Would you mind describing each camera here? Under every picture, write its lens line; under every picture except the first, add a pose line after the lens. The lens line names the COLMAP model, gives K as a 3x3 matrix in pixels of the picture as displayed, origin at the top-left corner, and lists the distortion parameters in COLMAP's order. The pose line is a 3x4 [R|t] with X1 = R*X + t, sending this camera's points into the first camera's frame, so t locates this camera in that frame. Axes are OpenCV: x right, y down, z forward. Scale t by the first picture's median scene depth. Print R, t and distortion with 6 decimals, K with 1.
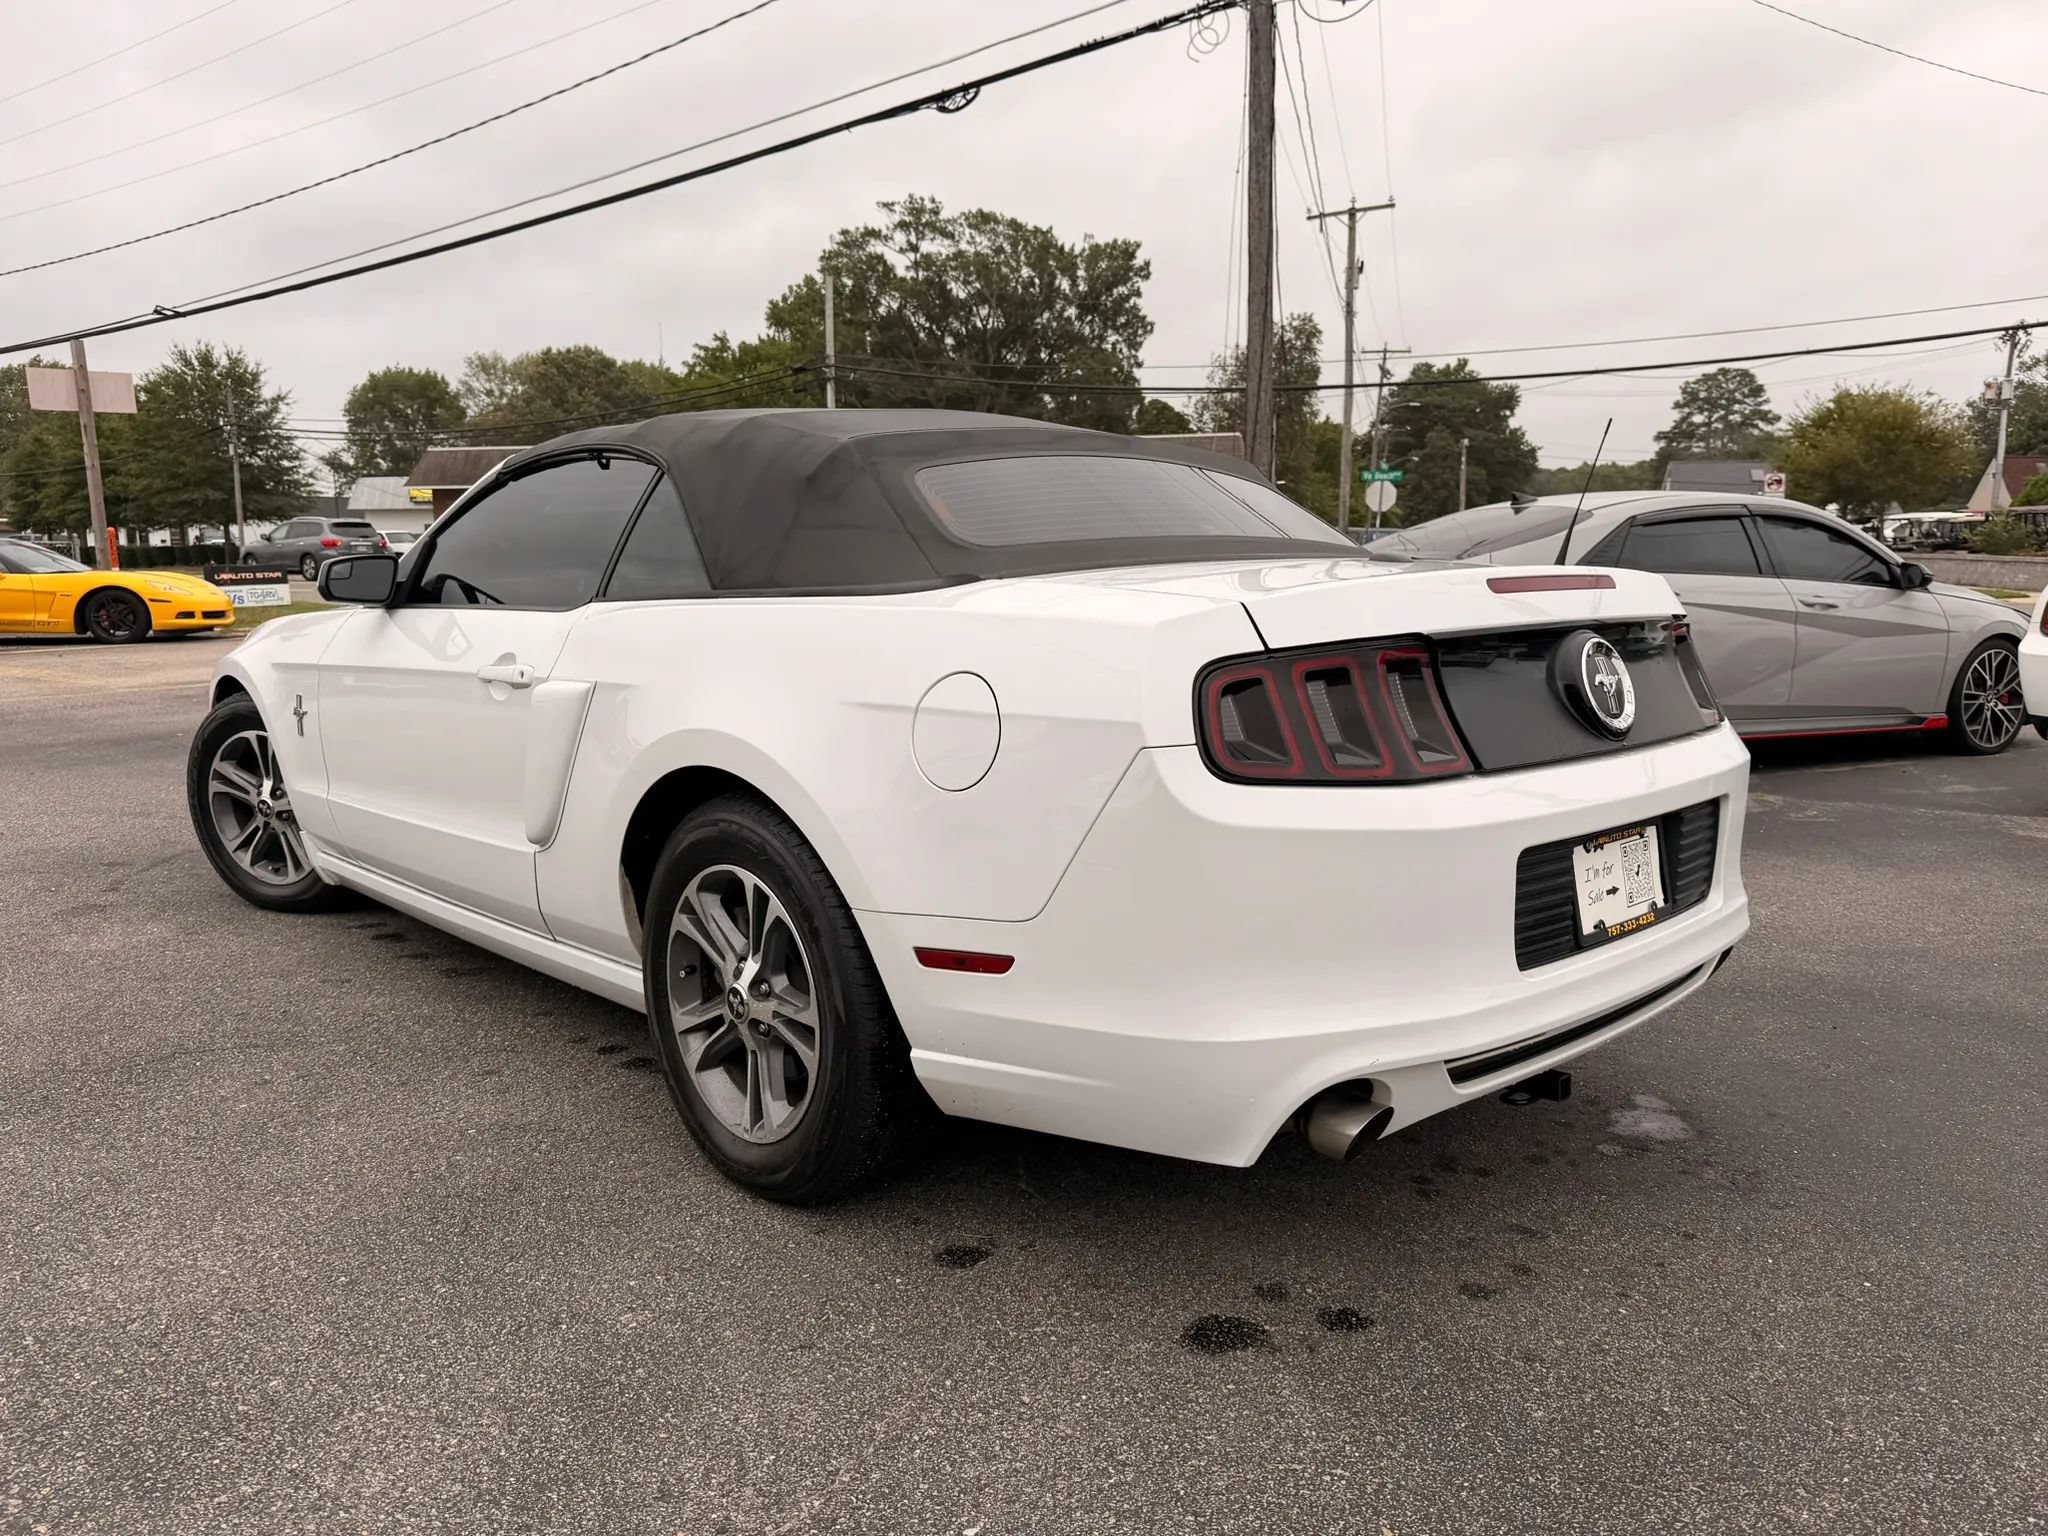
lens RADIAL K [[1574.4, 0, 1016.5], [0, 1574.4, 796.4], [0, 0, 1]] dist [0.023972, -0.012217]
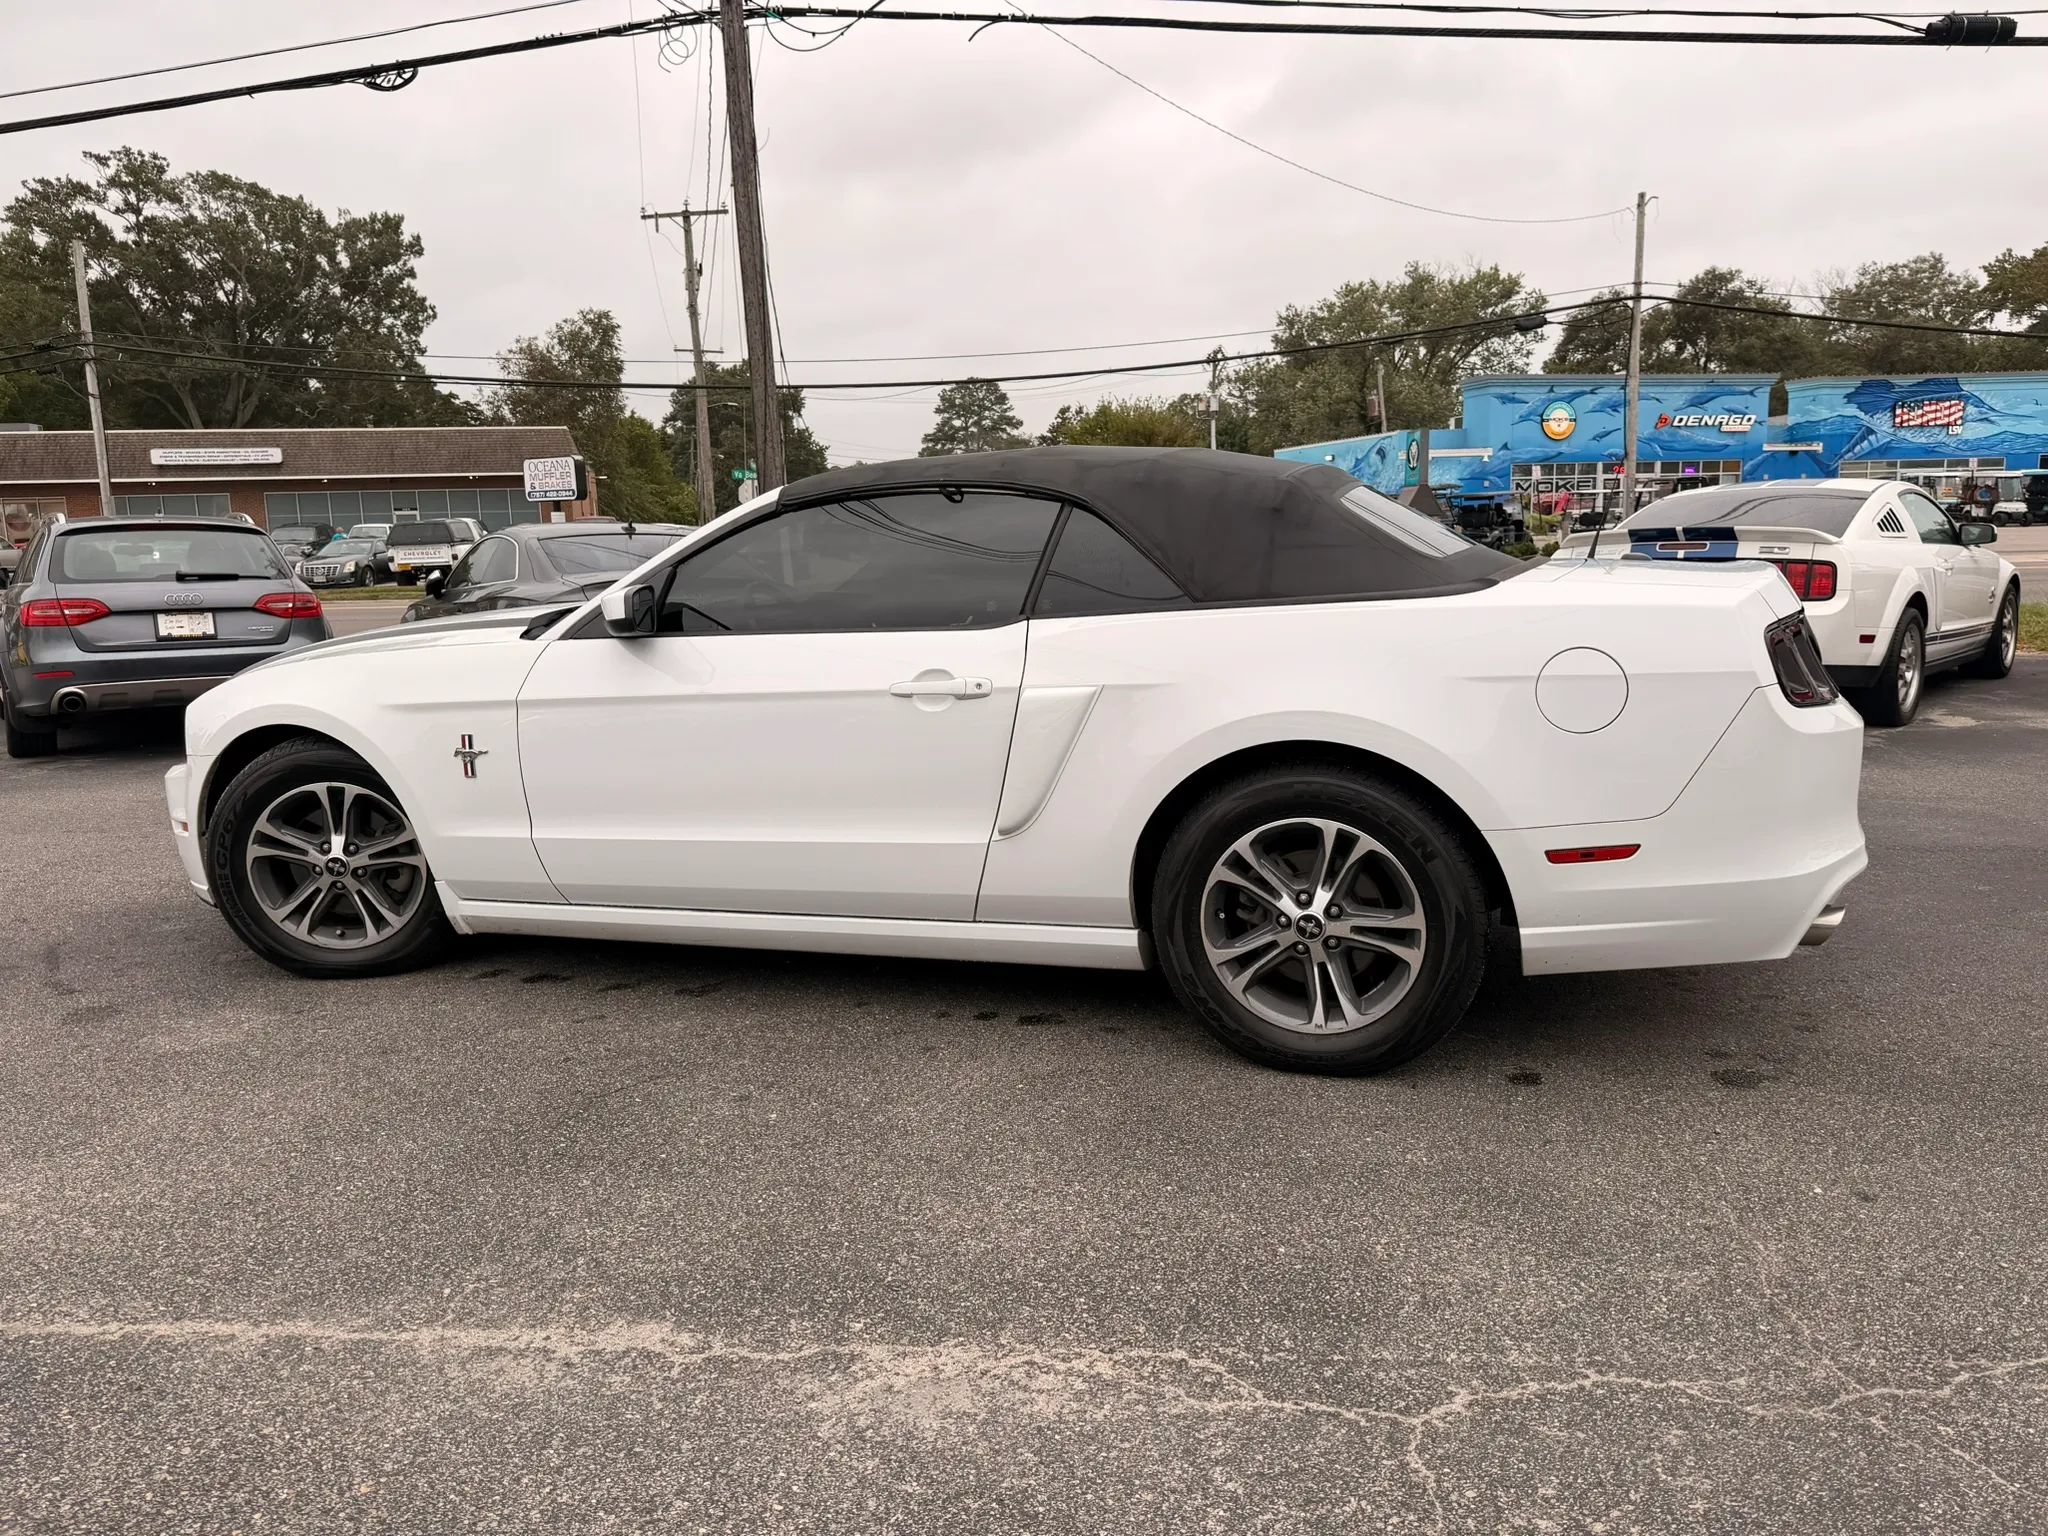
lens RADIAL K [[1575.6, 0, 1024.0], [0, 1575.6, 768.0], [0, 0, 1]] dist [0.122685, -0.173929]
pose [[0.869068, -0.096293, 0.485229, -0.472989], [0.102242, 0.994657, 0.014269, -0.017932], [-0.484011, 0.037210, 0.874270, -0.000434]]
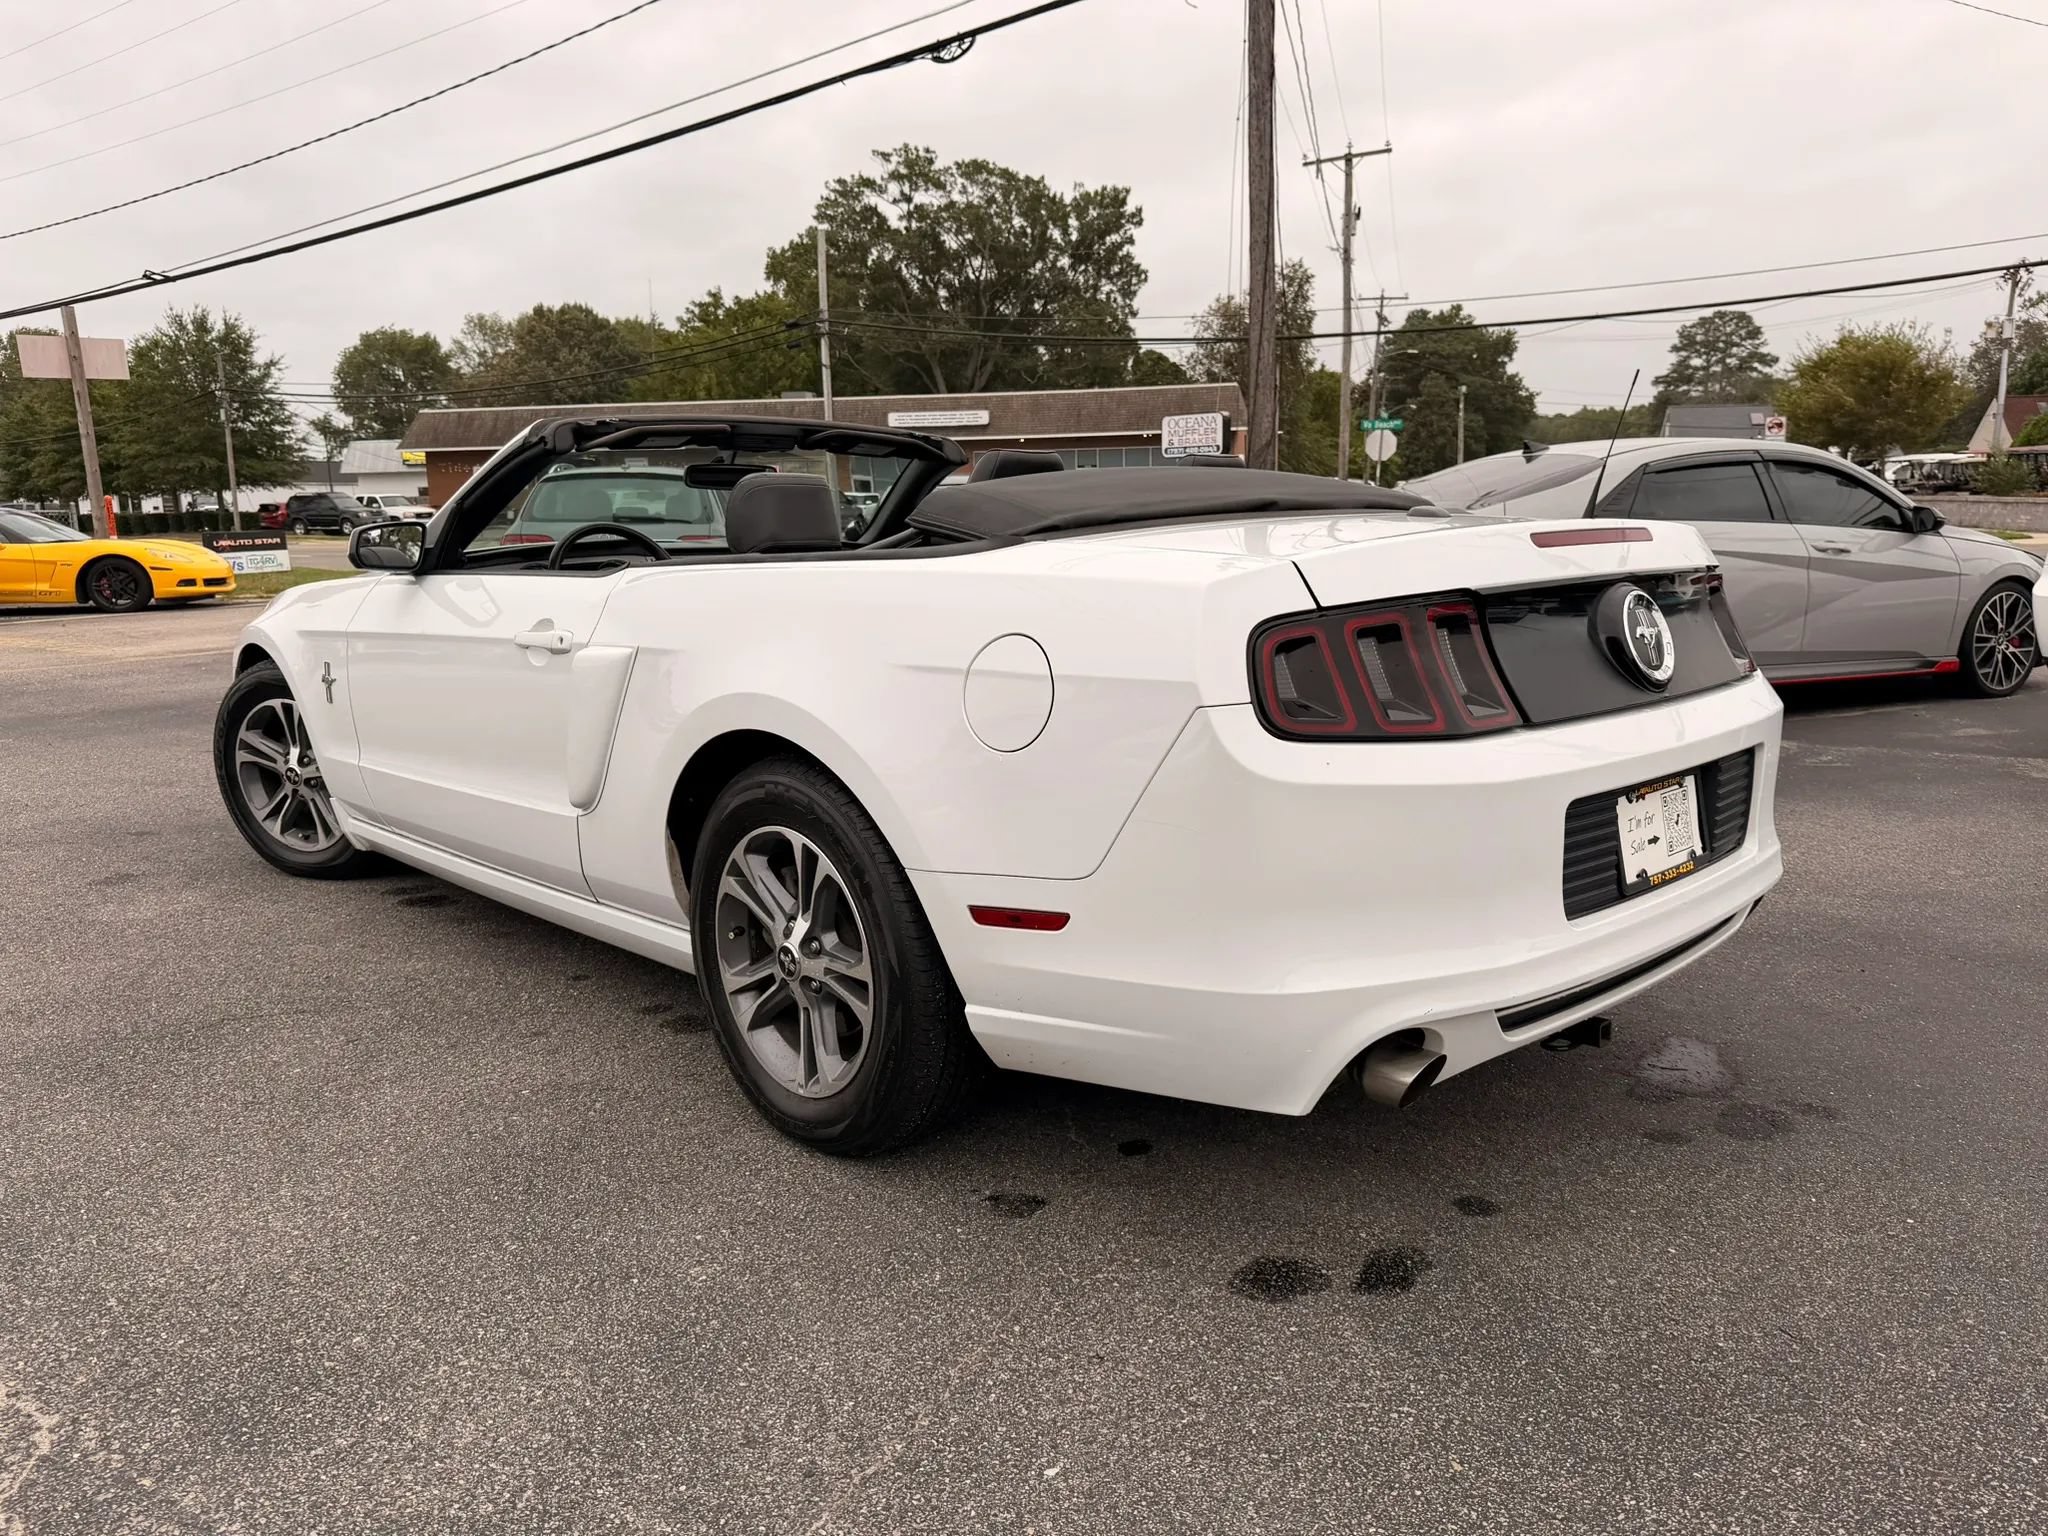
lens RADIAL K [[1574.4, 0, 1016.5], [0, 1574.4, 796.4], [0, 0, 1]] dist [0.023972, -0.012217]
pose [[0.999895, -0.014202, 0.002719, -0.015059], [0.014118, 0.999490, 0.028655, -0.001388], [-0.003125, -0.028614, 0.999586, -0.005071]]
